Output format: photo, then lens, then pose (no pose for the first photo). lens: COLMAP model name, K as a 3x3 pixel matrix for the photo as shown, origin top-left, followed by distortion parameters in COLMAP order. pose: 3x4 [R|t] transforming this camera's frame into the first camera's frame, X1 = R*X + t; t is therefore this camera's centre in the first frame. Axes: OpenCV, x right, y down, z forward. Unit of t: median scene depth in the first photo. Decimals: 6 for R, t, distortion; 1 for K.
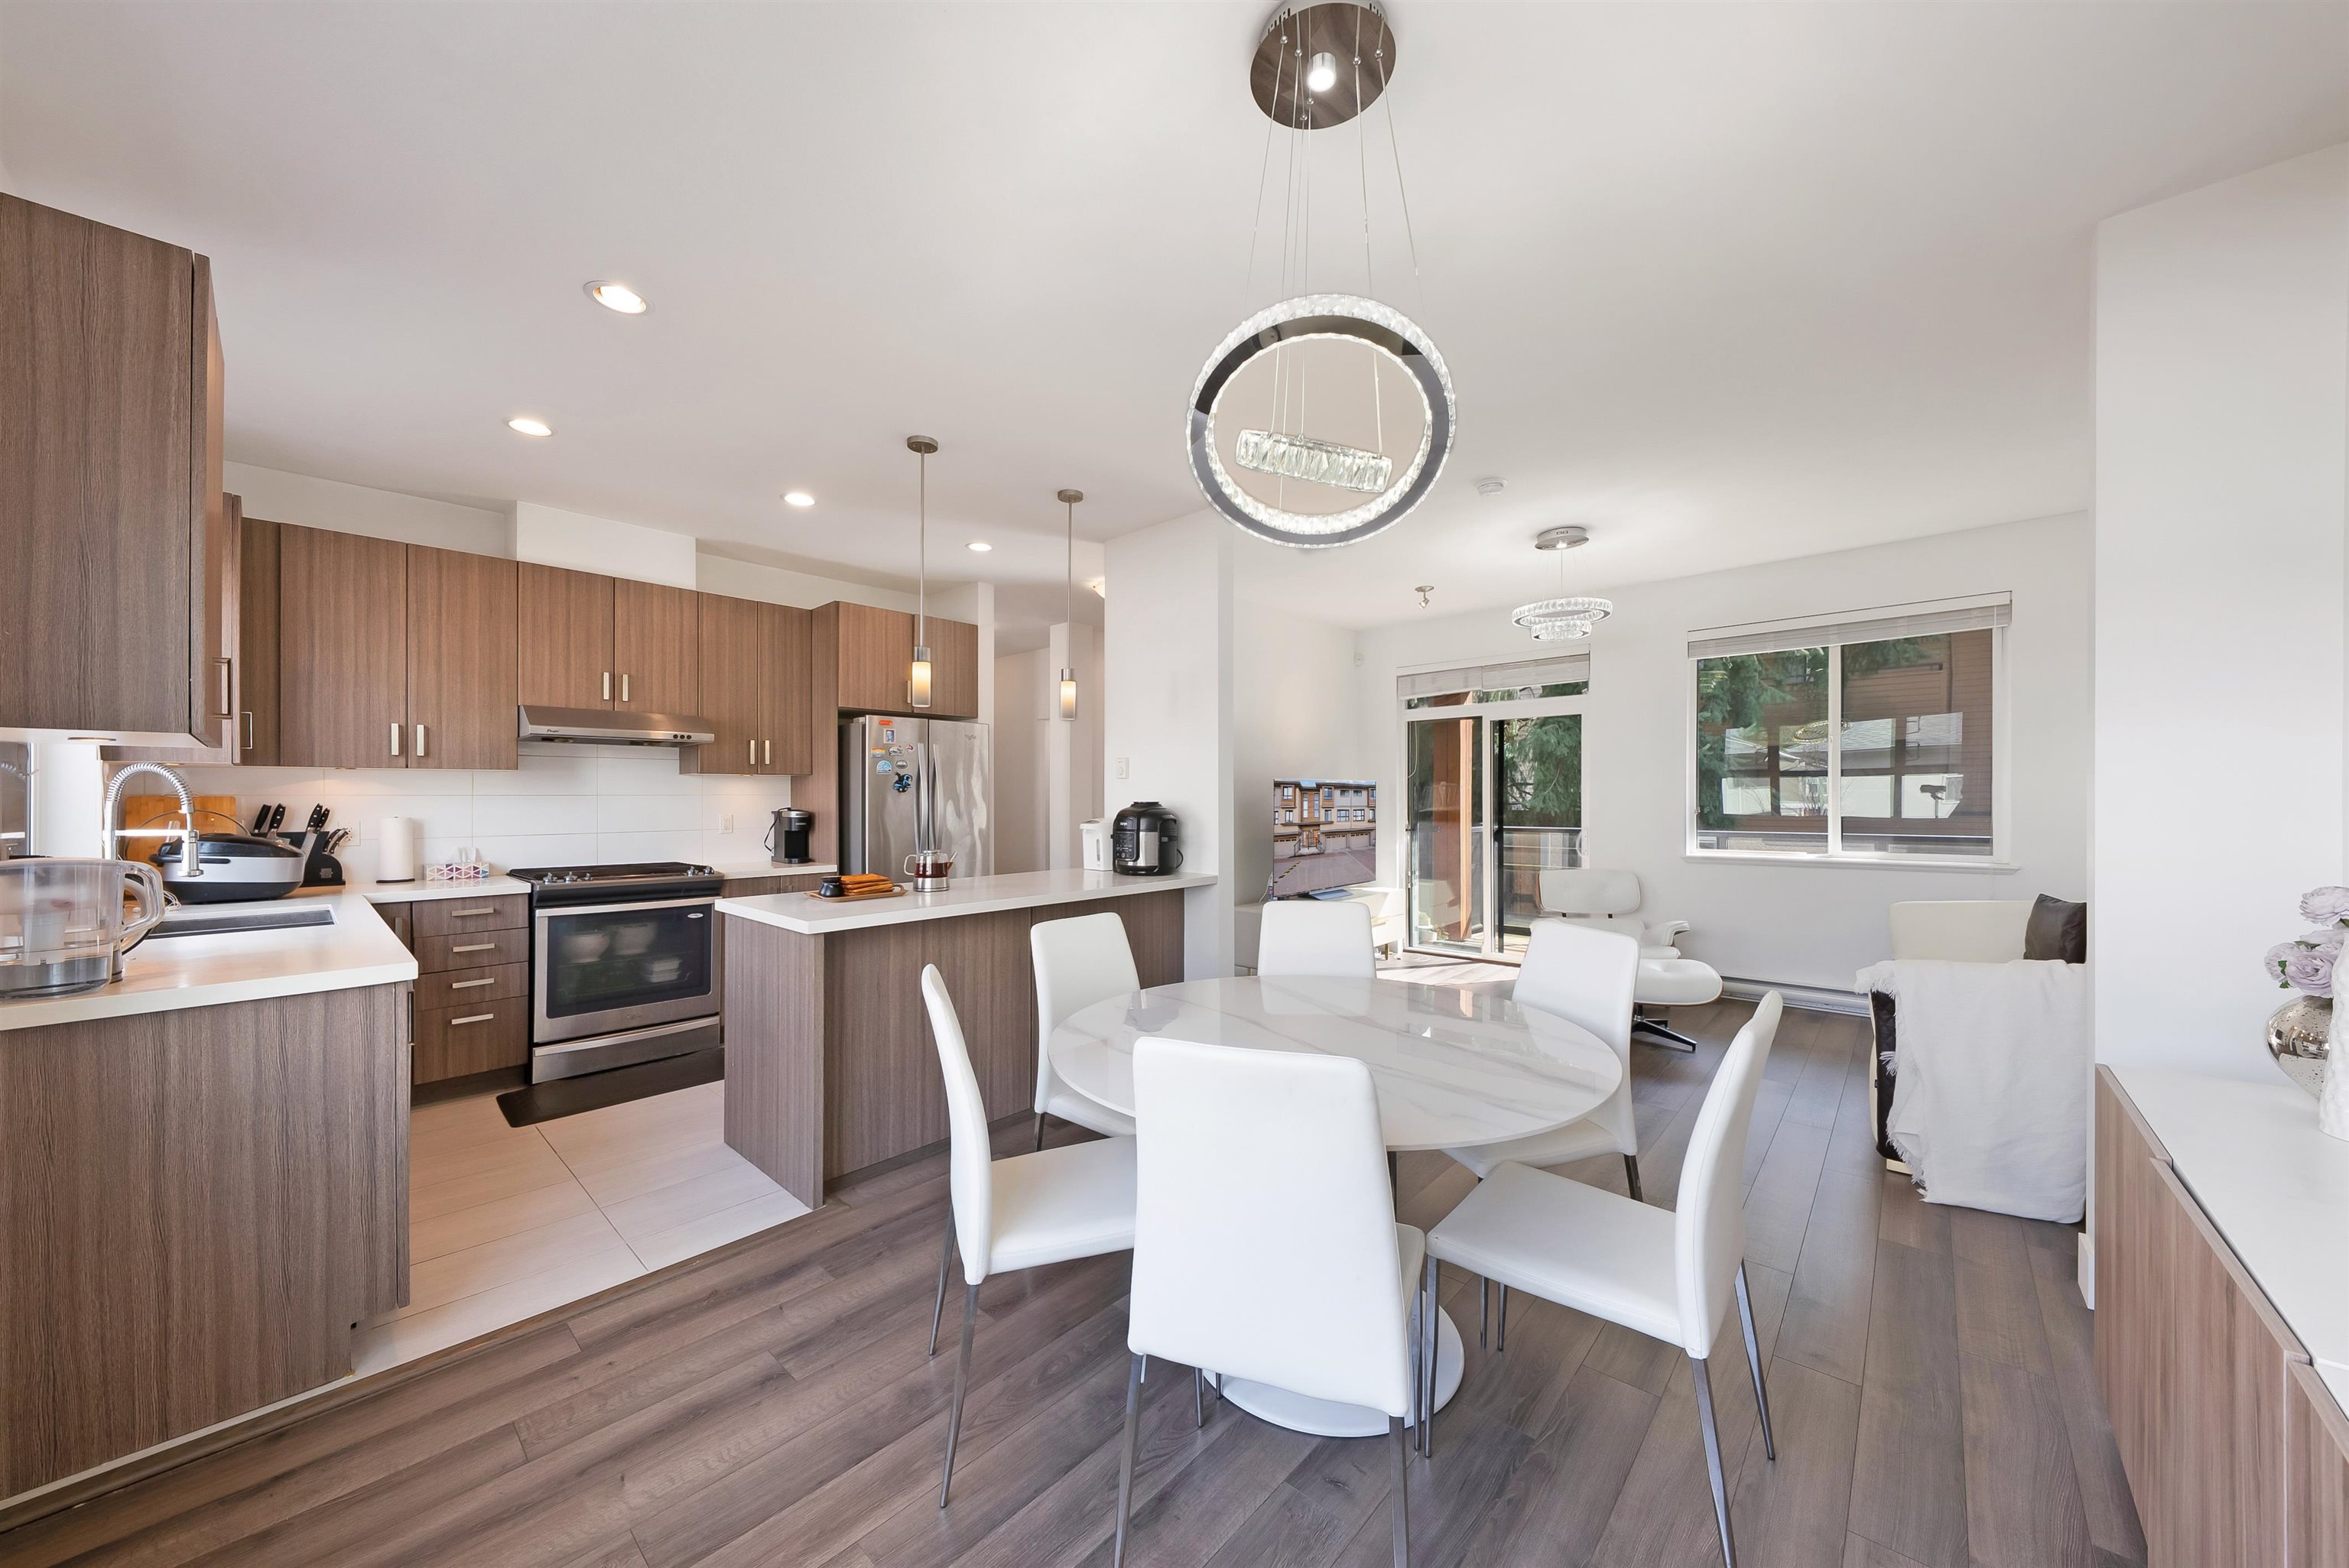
lens RADIAL K [[822.2, 0, 1174.0], [0, 822.2, 800.6], [0, 0, 1]] dist [0.002018, -0.002187]
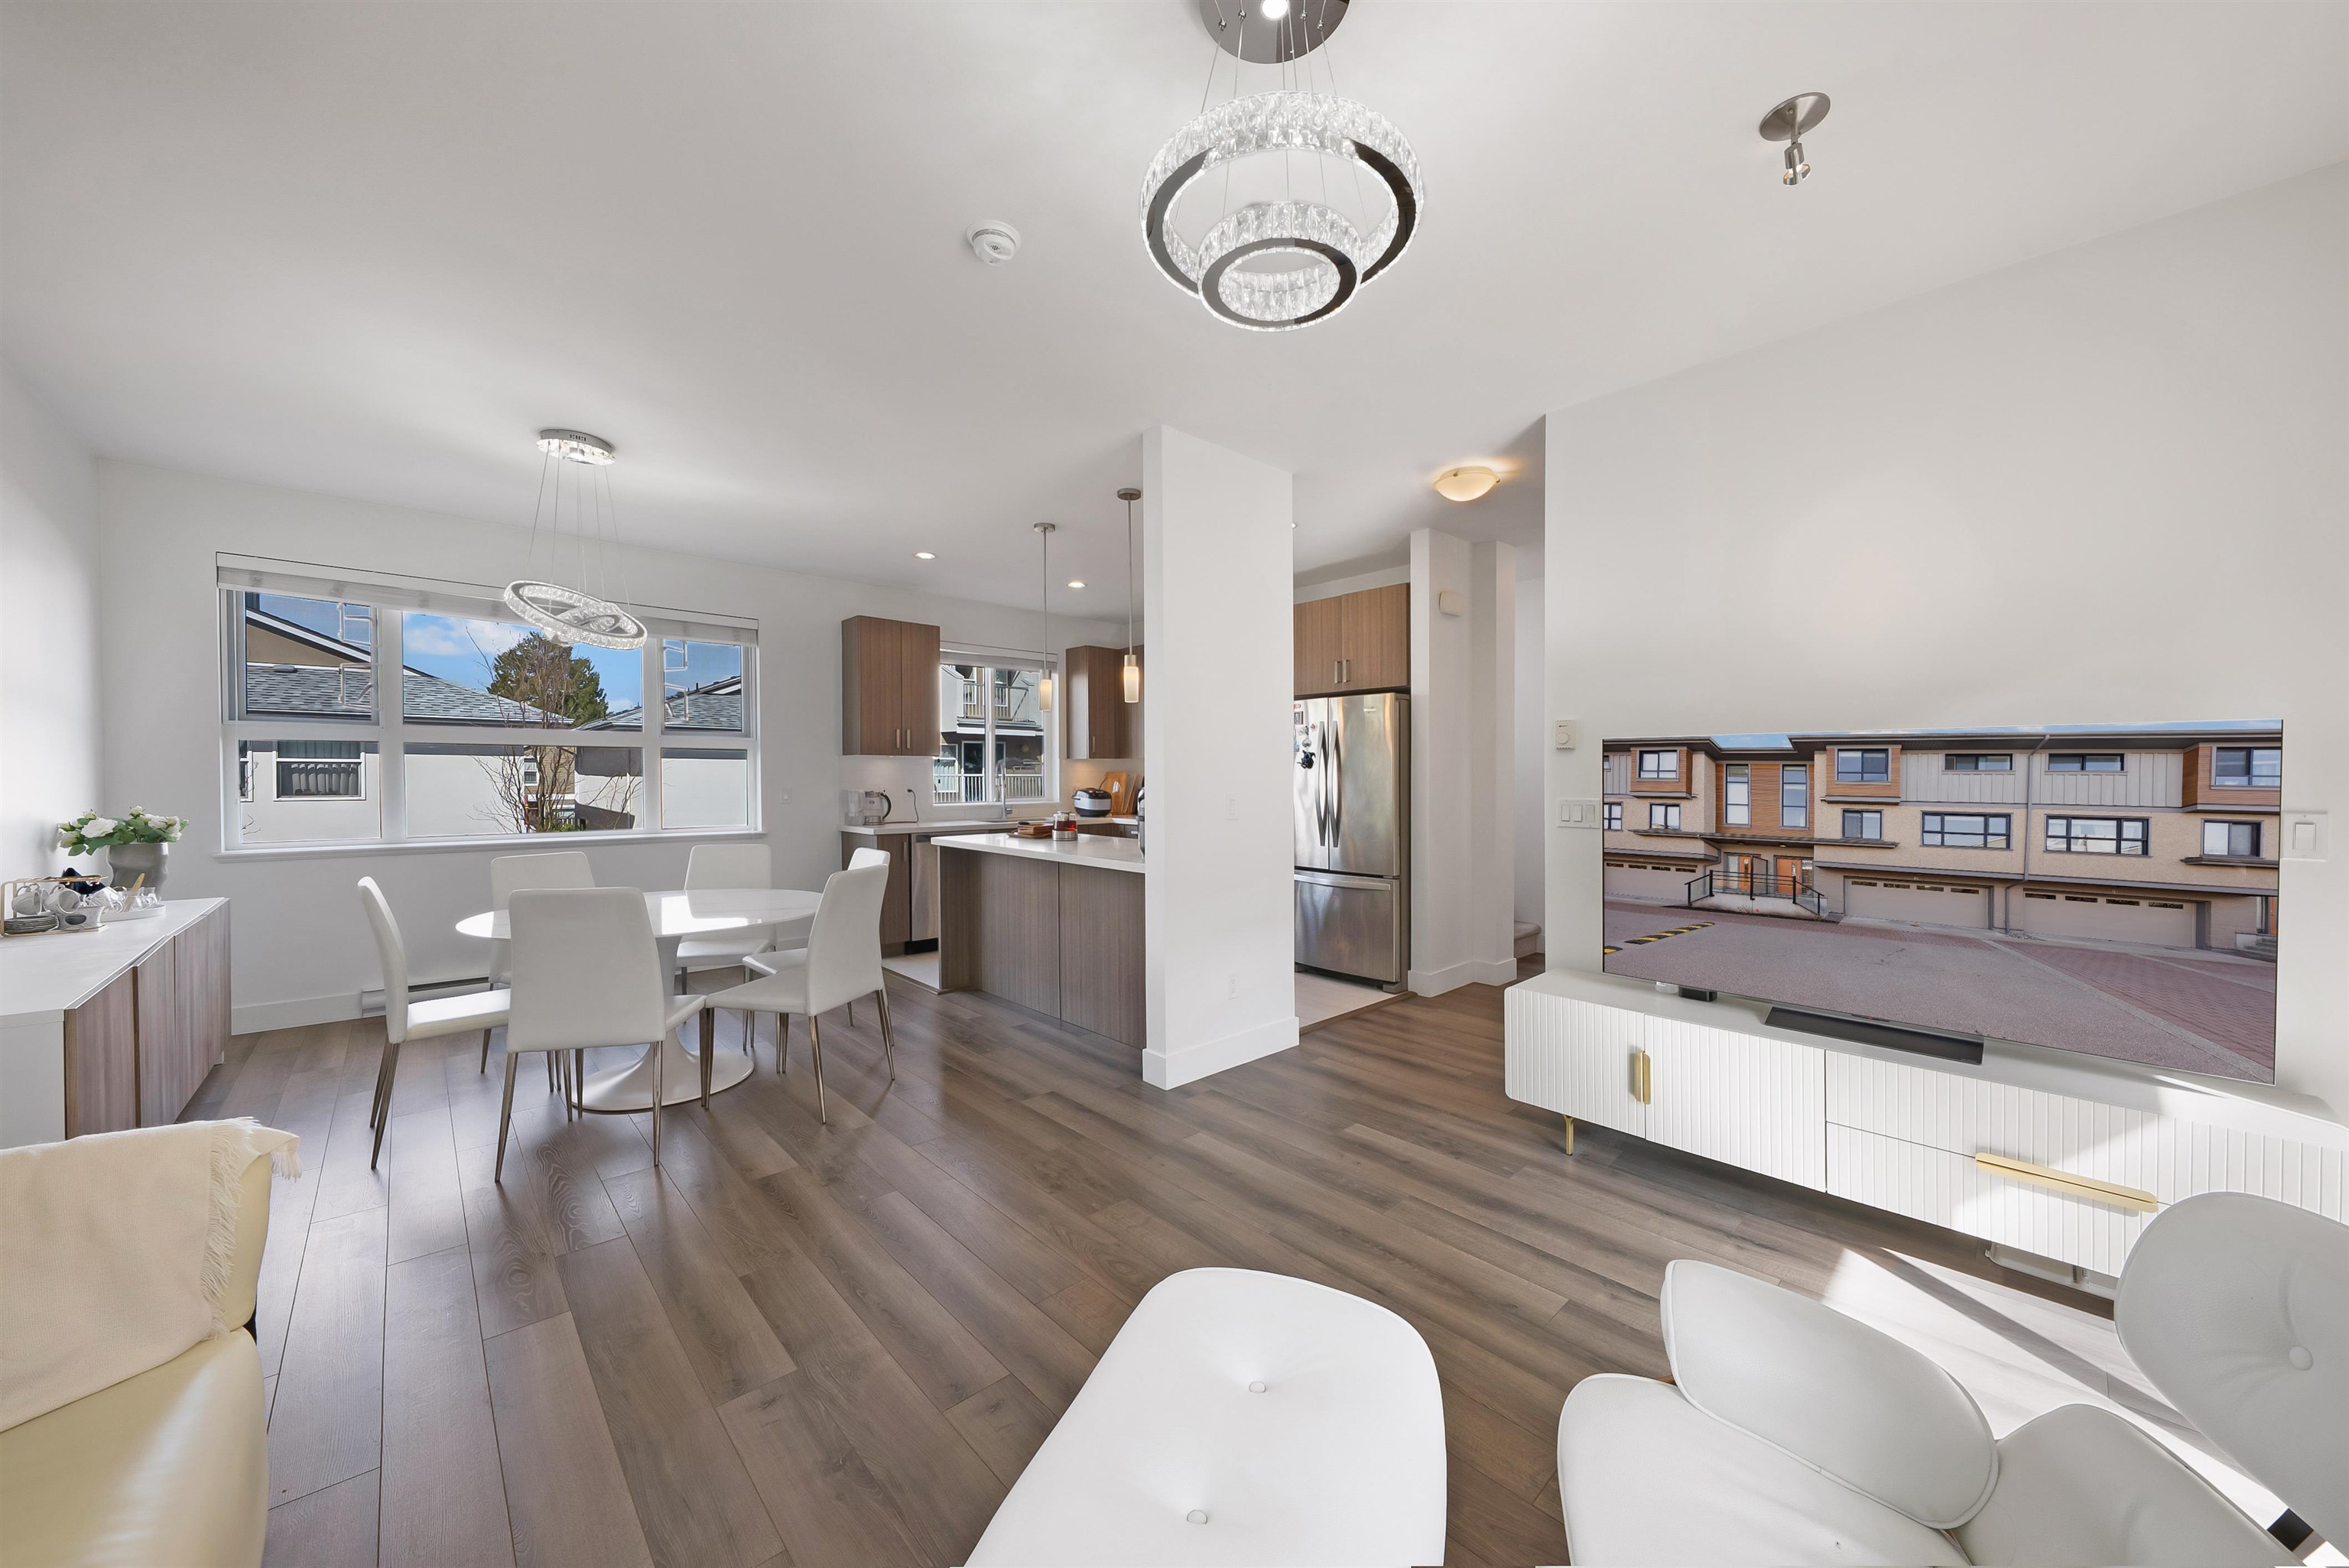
lens RADIAL K [[822.2, 0, 1175.5], [0, 822.2, 776.8], [0, 0, 1]] dist [0.002018, -0.002187]
pose [[-0.094238, 0.005171, -0.995536, 0.917568], [-0.004971, 0.999972, 0.005665, -0.006192], [0.995537, 0.005482, -0.094210, 1.139992]]
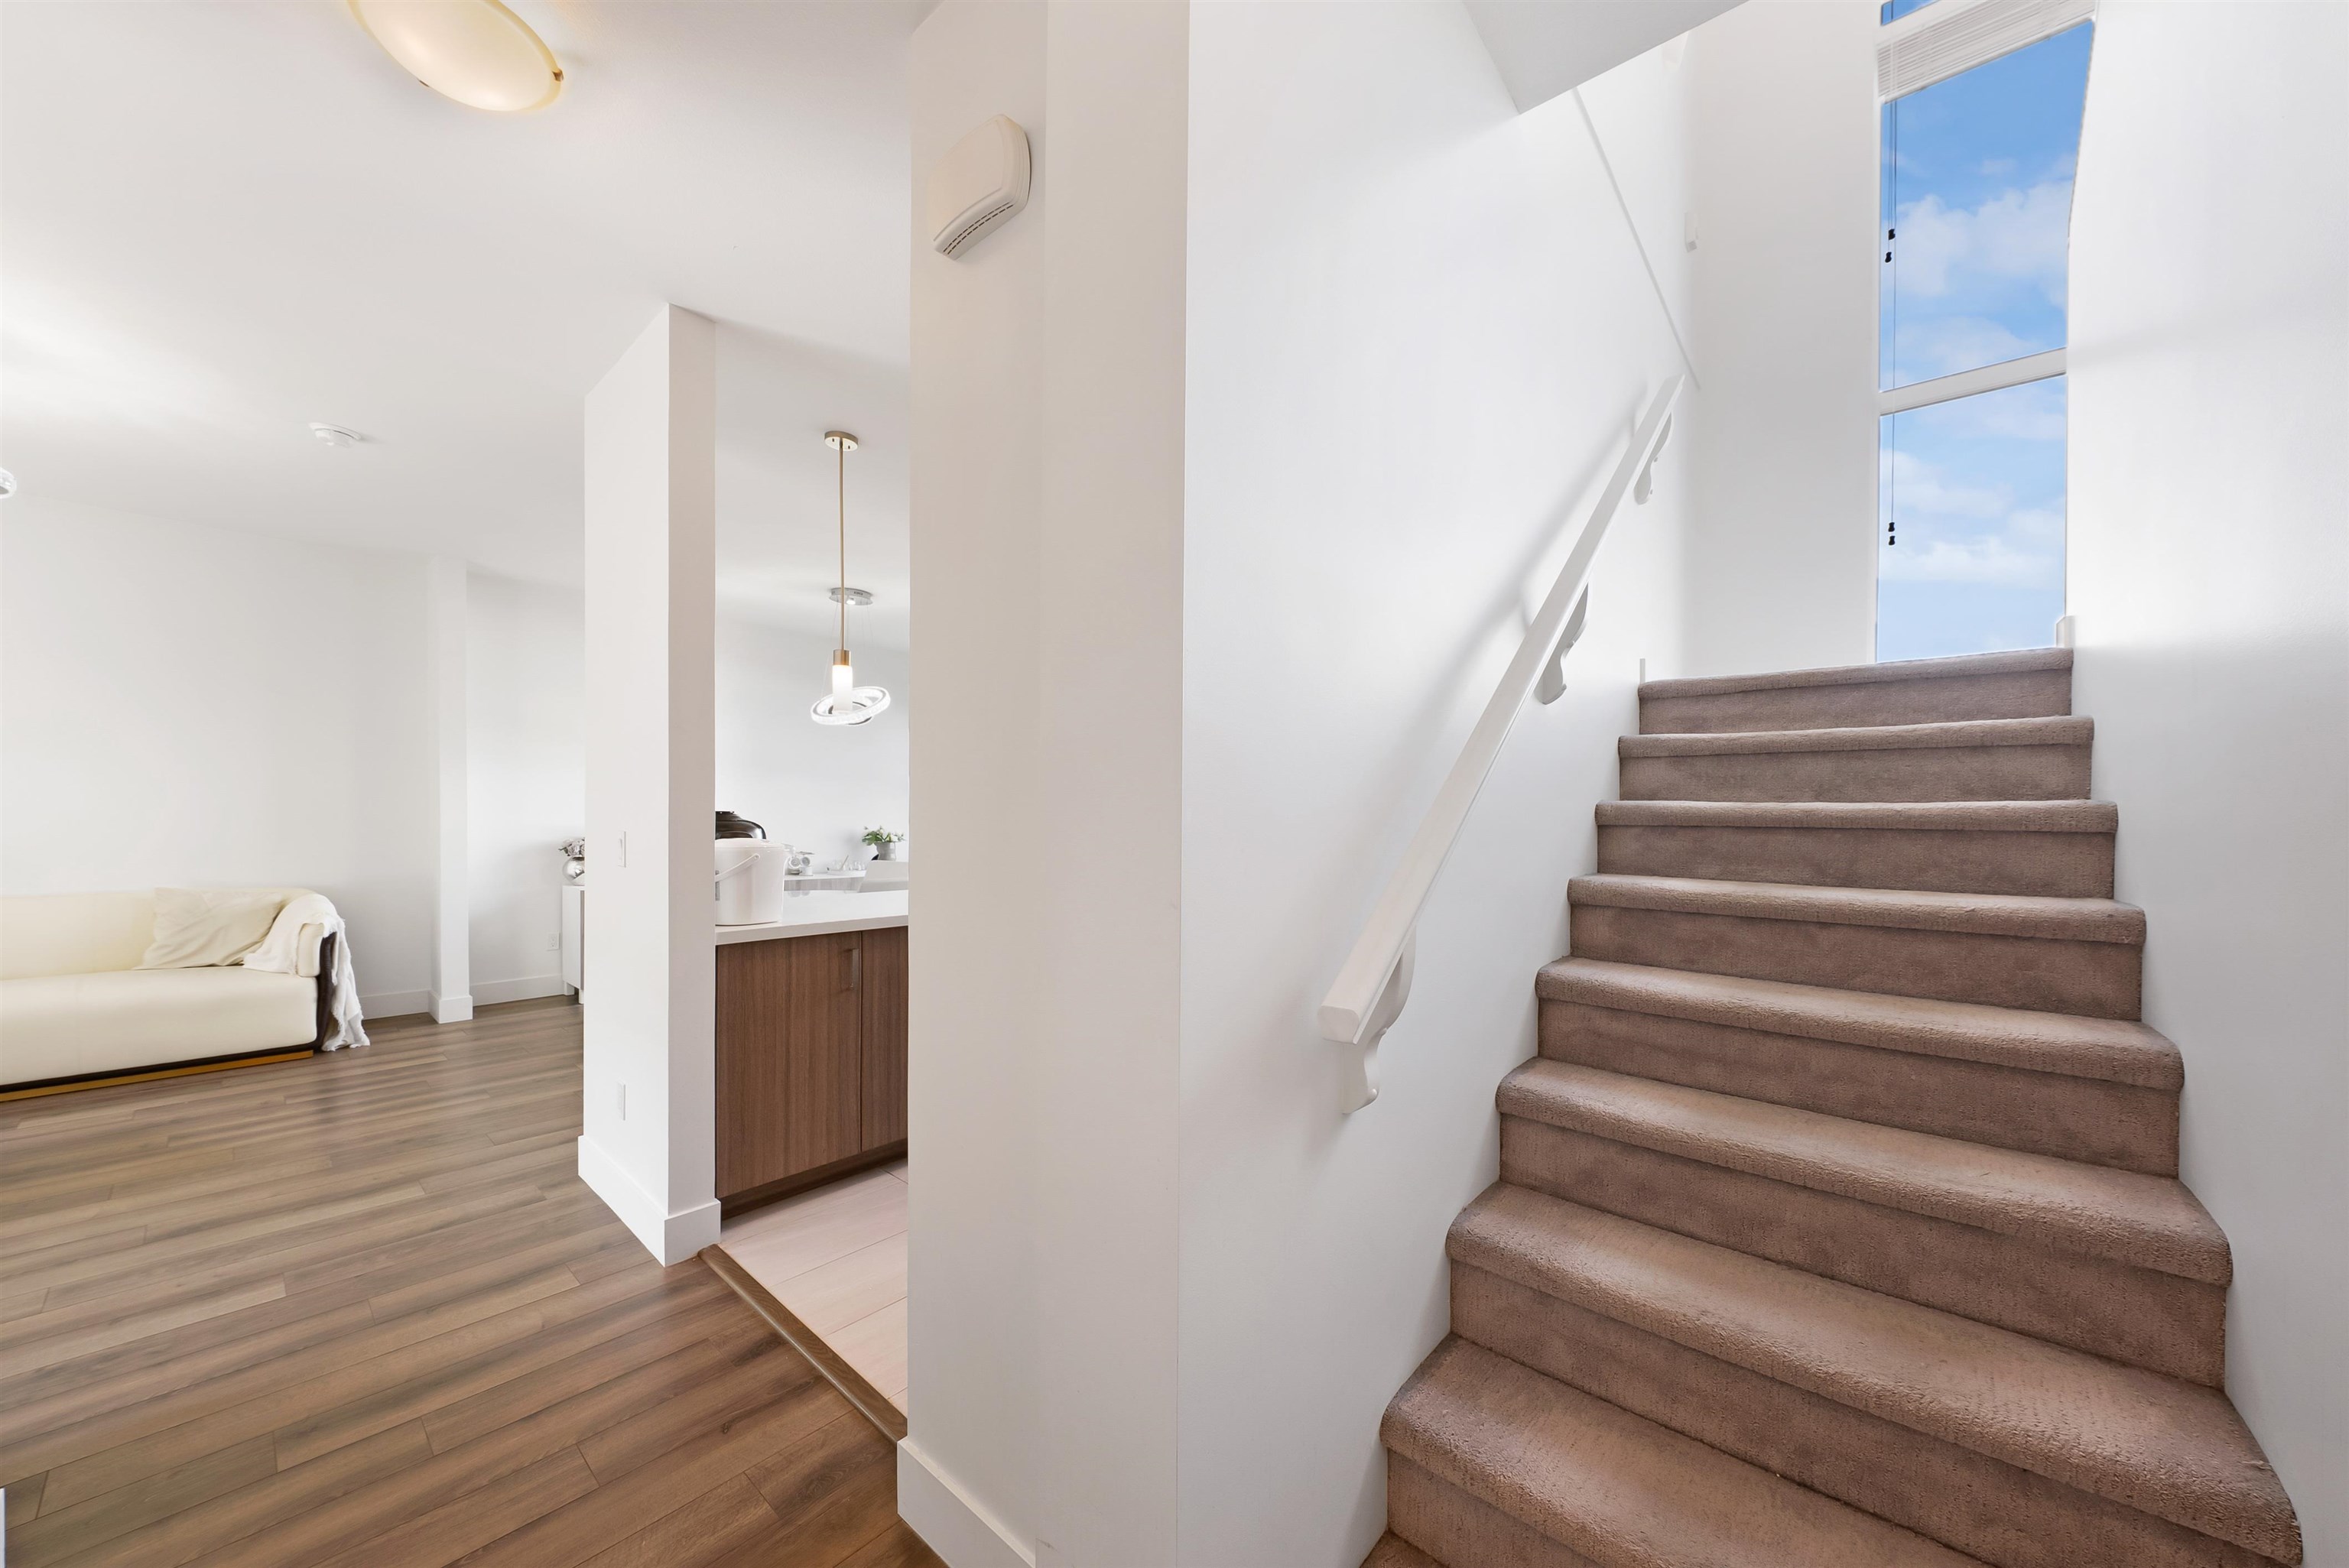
lens RADIAL K [[822.2, 0, 1211.4], [0, 822.2, 807.6], [0, 0, 1]] dist [0.002018, -0.002187]
pose [[-0.999831, -0.004844, -0.017742, -0.566029], [-0.005004, 0.999947, 0.008998, -0.024324], [0.017697, 0.009085, -0.999802, 1.847536]]
